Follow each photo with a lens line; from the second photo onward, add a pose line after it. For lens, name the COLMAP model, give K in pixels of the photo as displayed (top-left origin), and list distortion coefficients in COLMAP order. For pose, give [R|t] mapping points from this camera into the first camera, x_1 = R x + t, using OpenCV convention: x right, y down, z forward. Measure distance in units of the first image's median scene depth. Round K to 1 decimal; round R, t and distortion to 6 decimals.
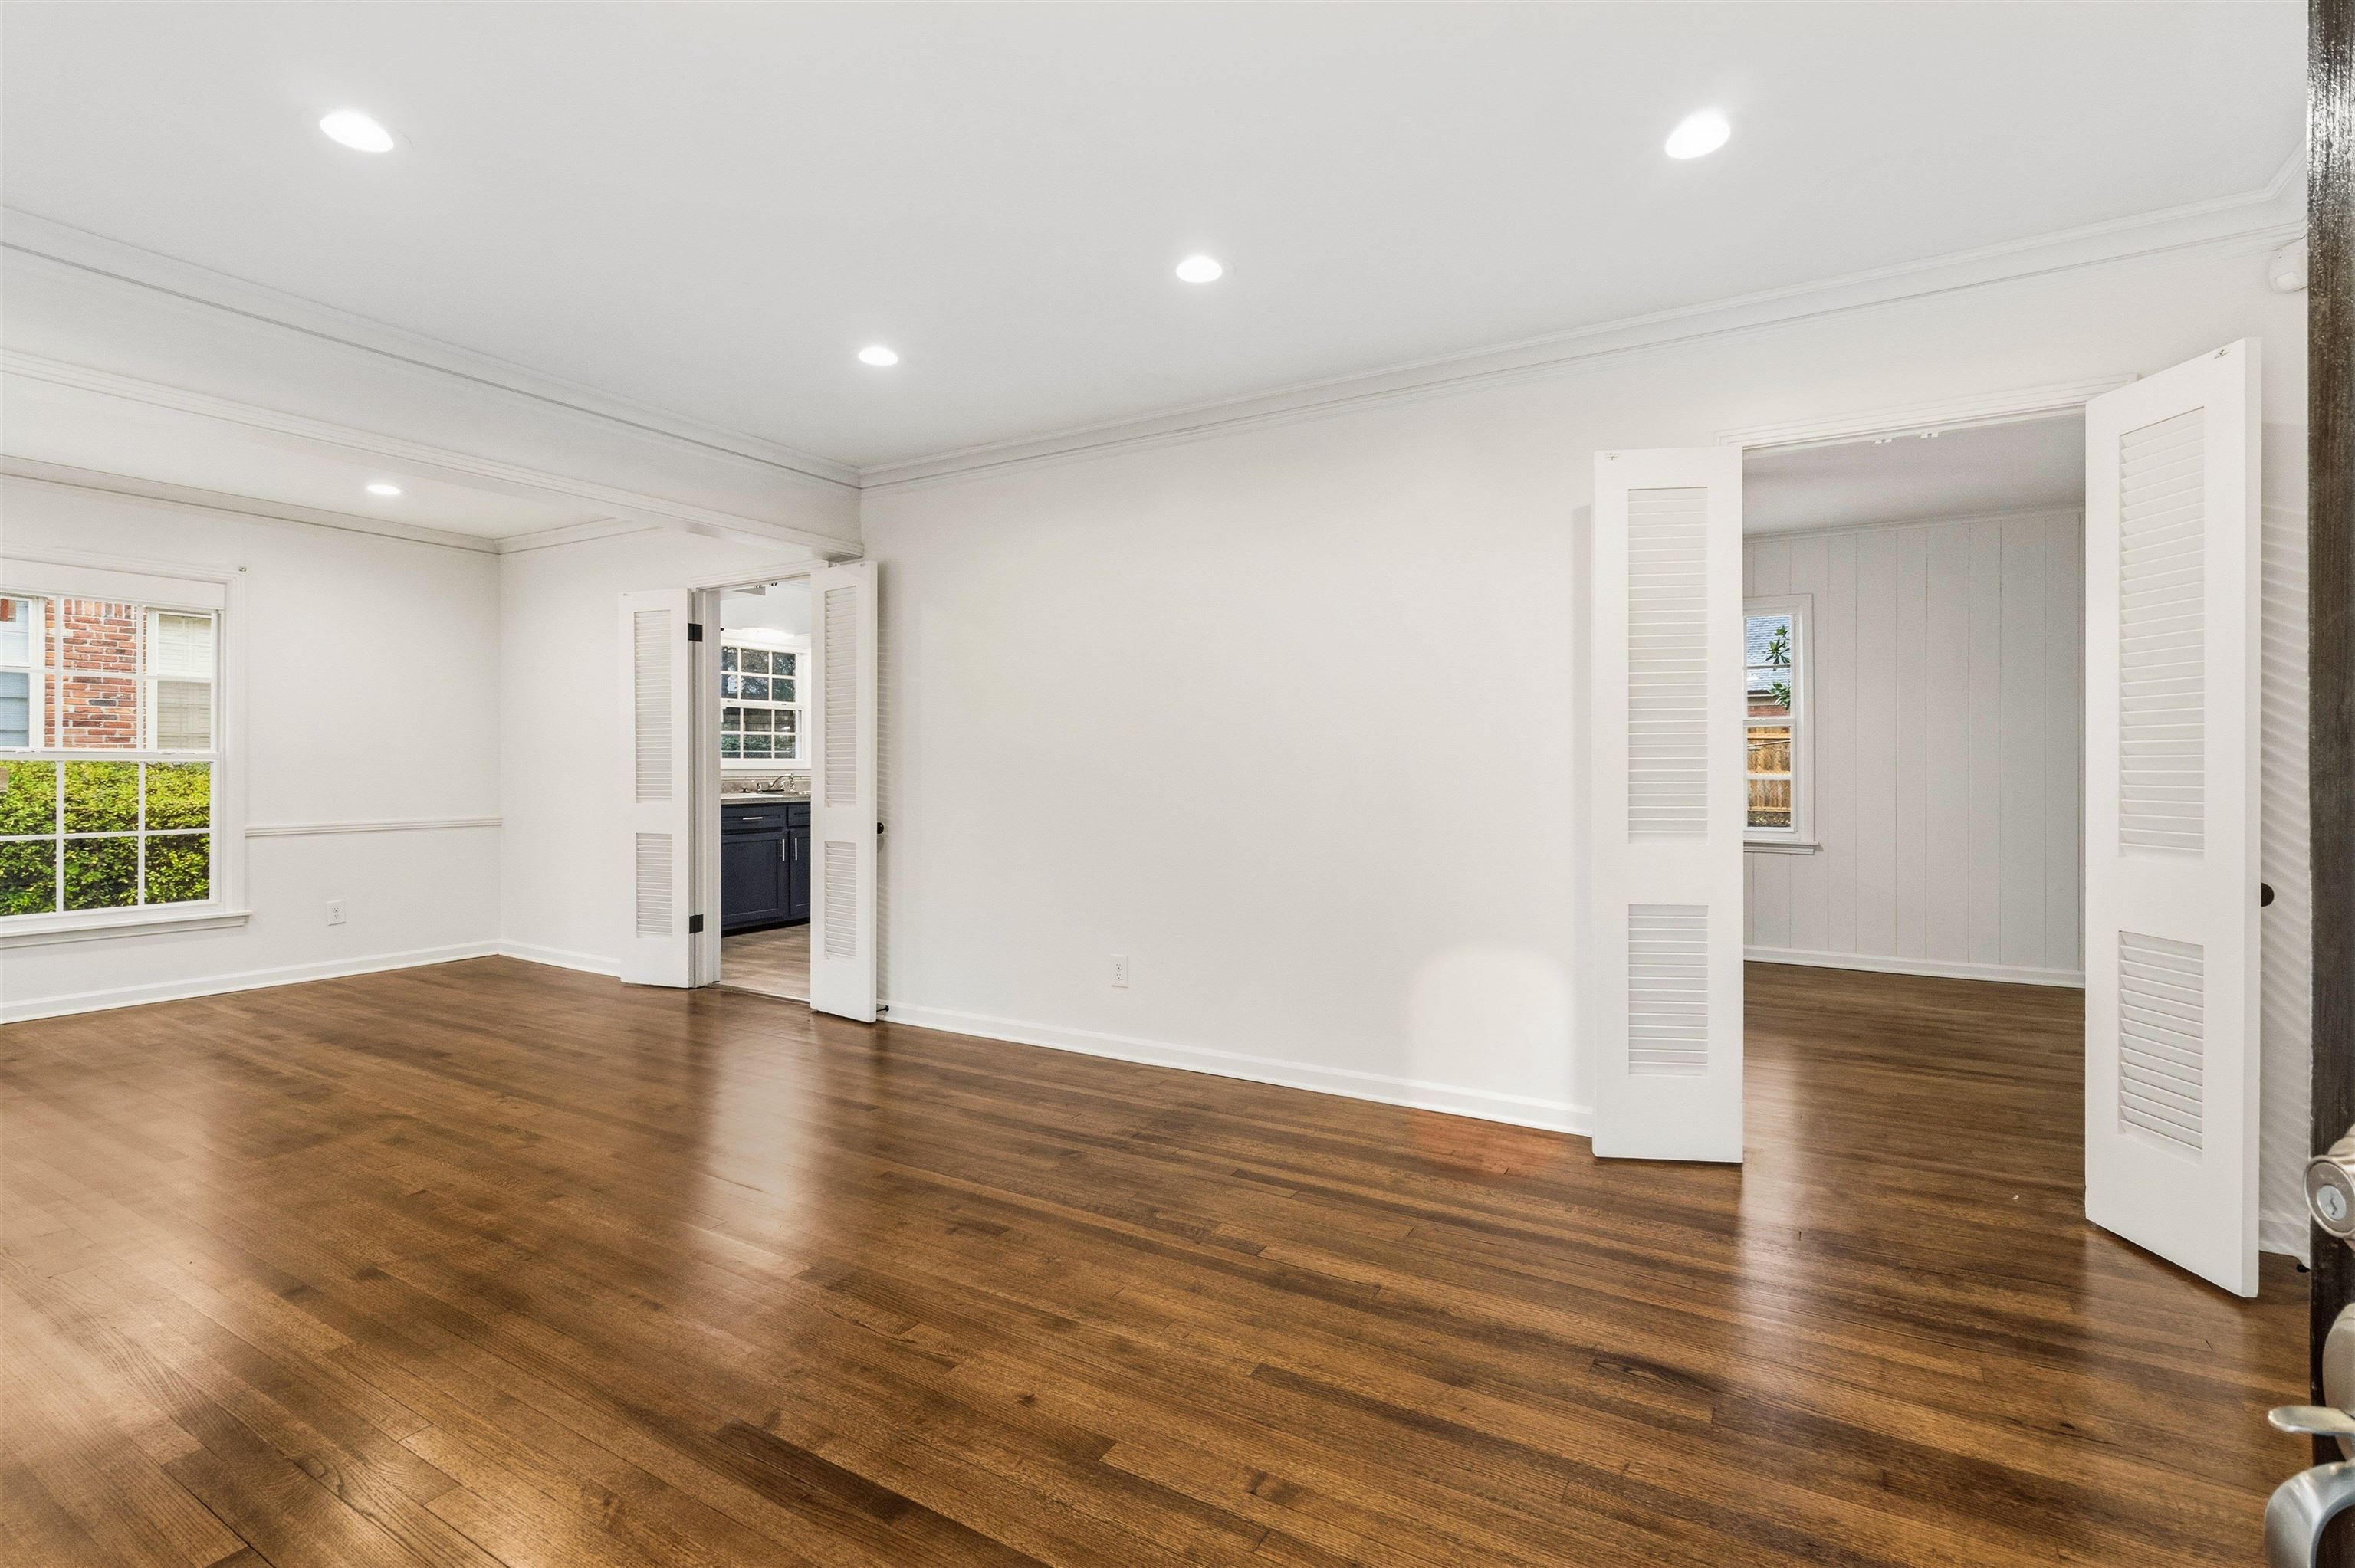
lens RADIAL K [[1096.5, 0, 1173.0], [0, 1096.5, 761.4], [0, 0, 1]] dist [0.000887, 0.000134]
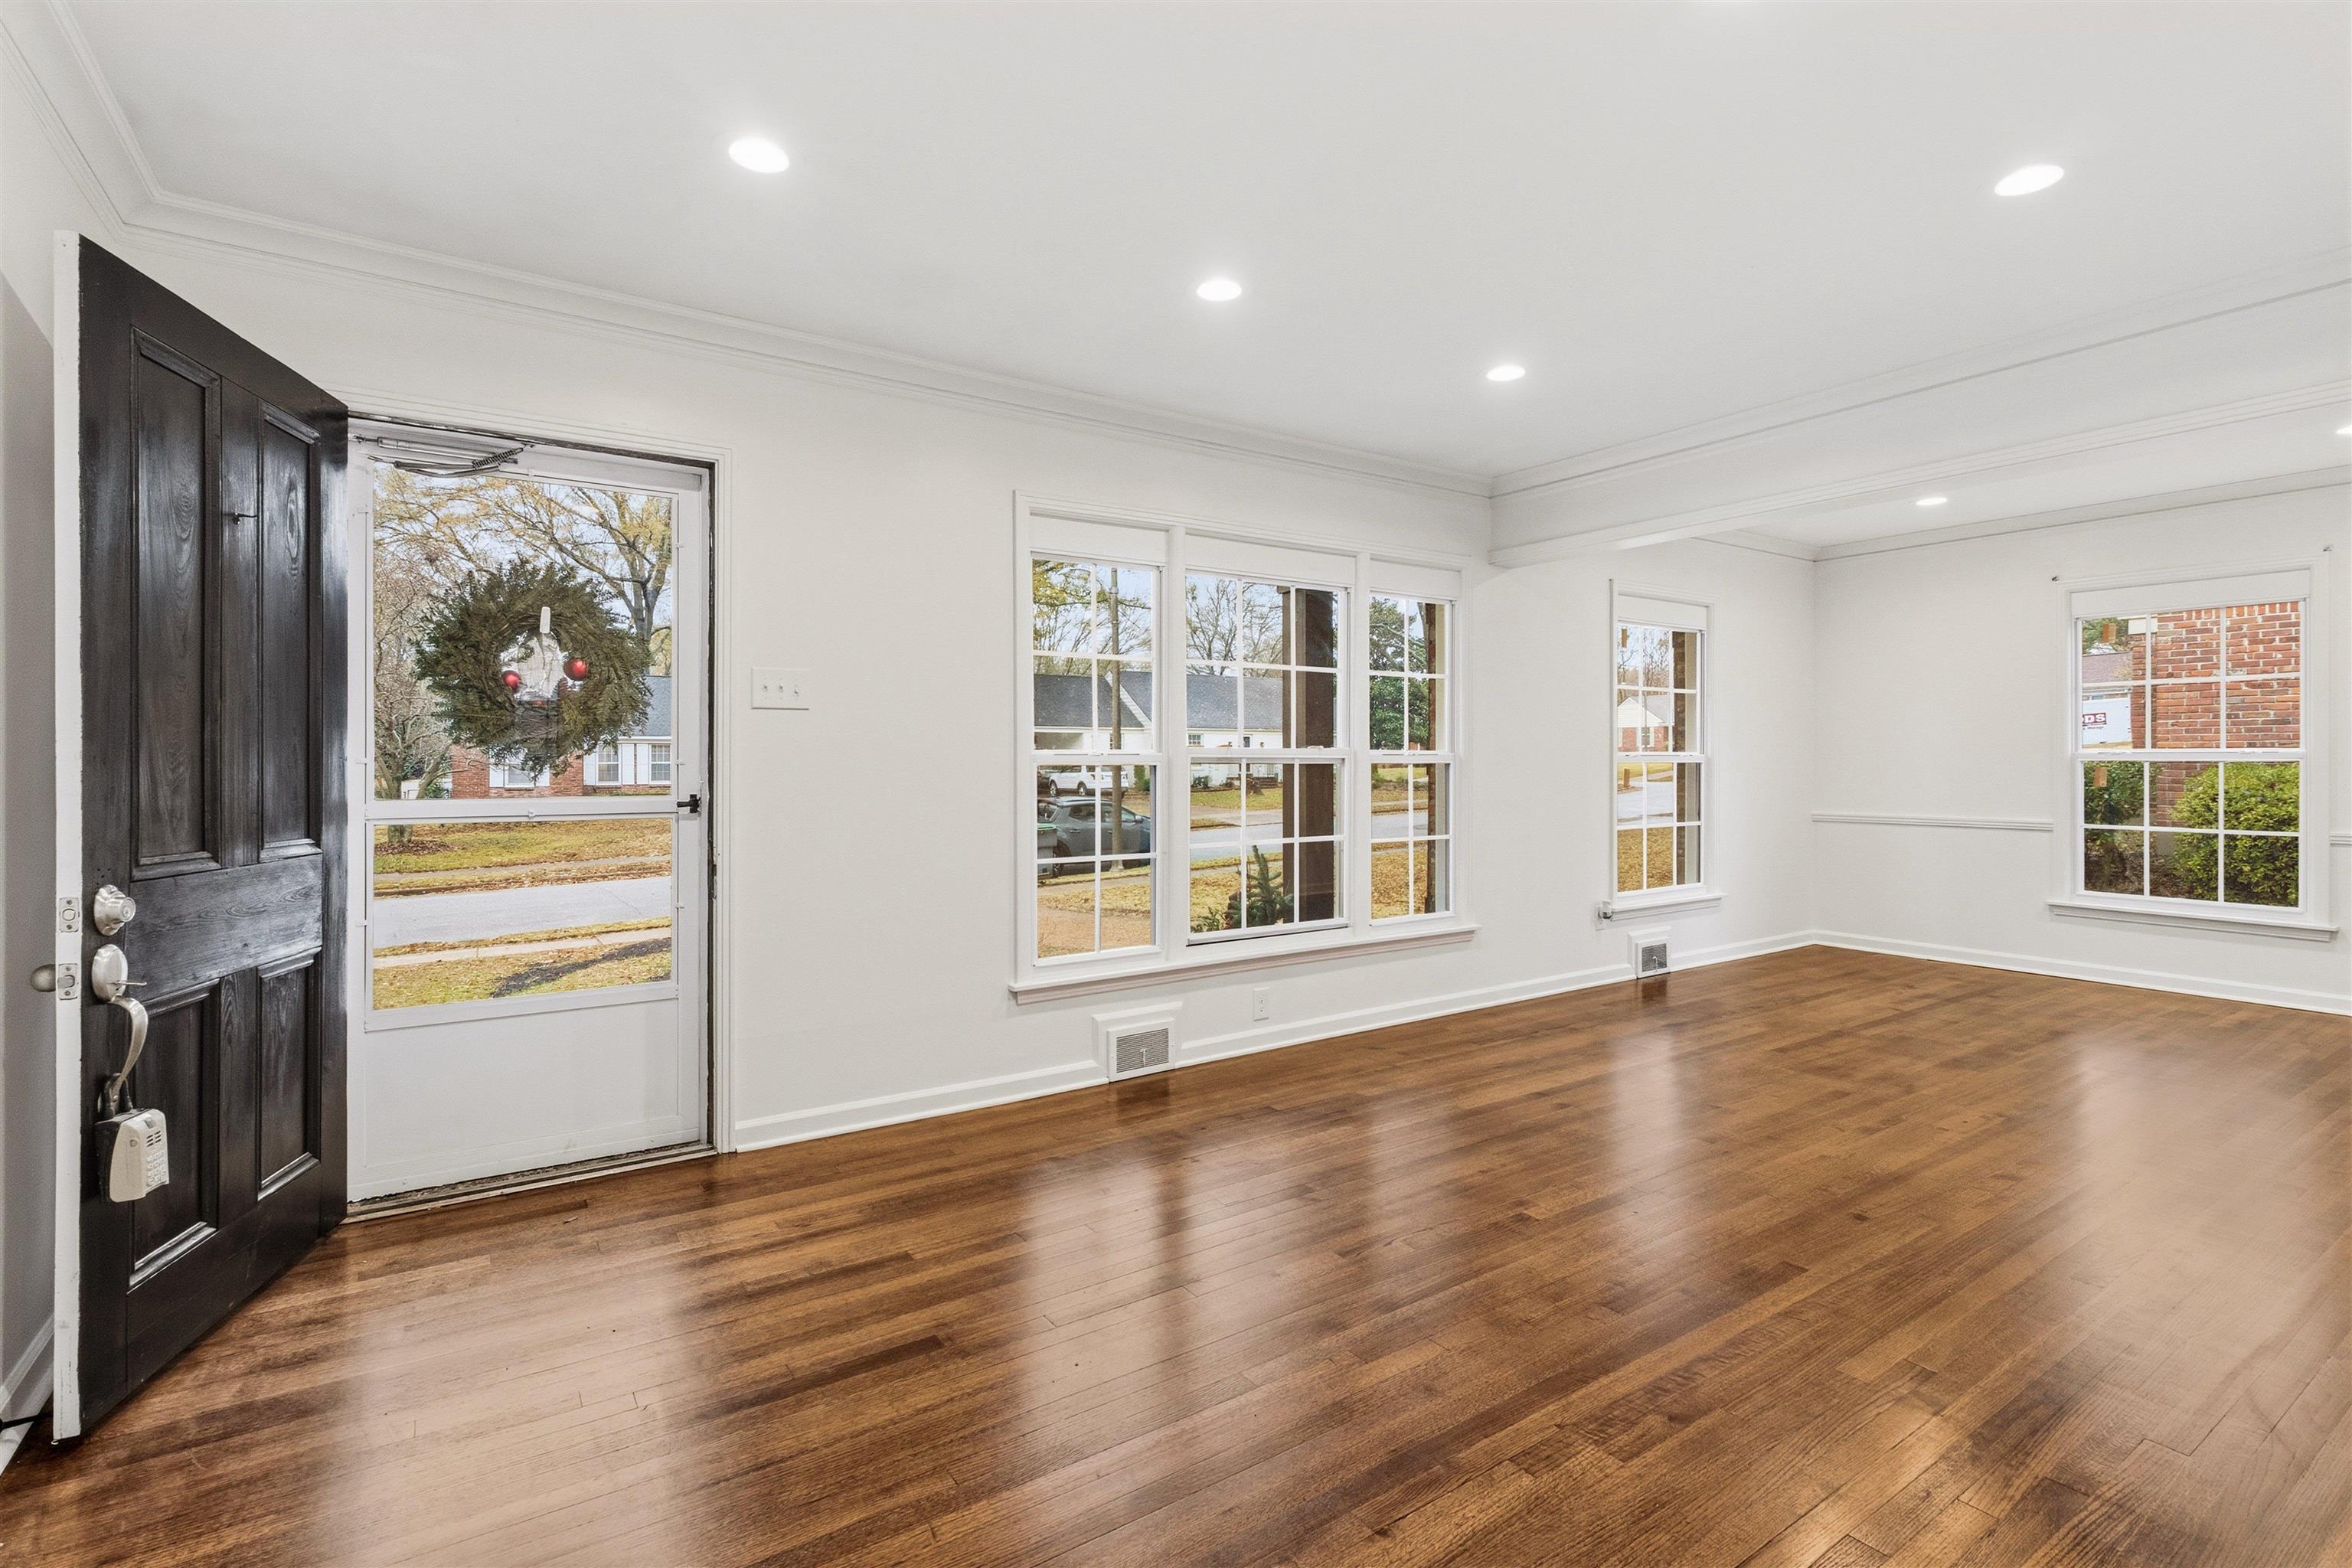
lens RADIAL K [[1095.3, 0, 1171.5], [0, 1095.3, 761.4], [0, 0, 1]] dist [0.000887, 0.000134]
pose [[-0.424262, 0.001931, -0.905537, 0.620343], [0.001722, 0.999998, 0.001326, -0.005181], [0.905538, -0.000997, -0.424264, 0.838975]]
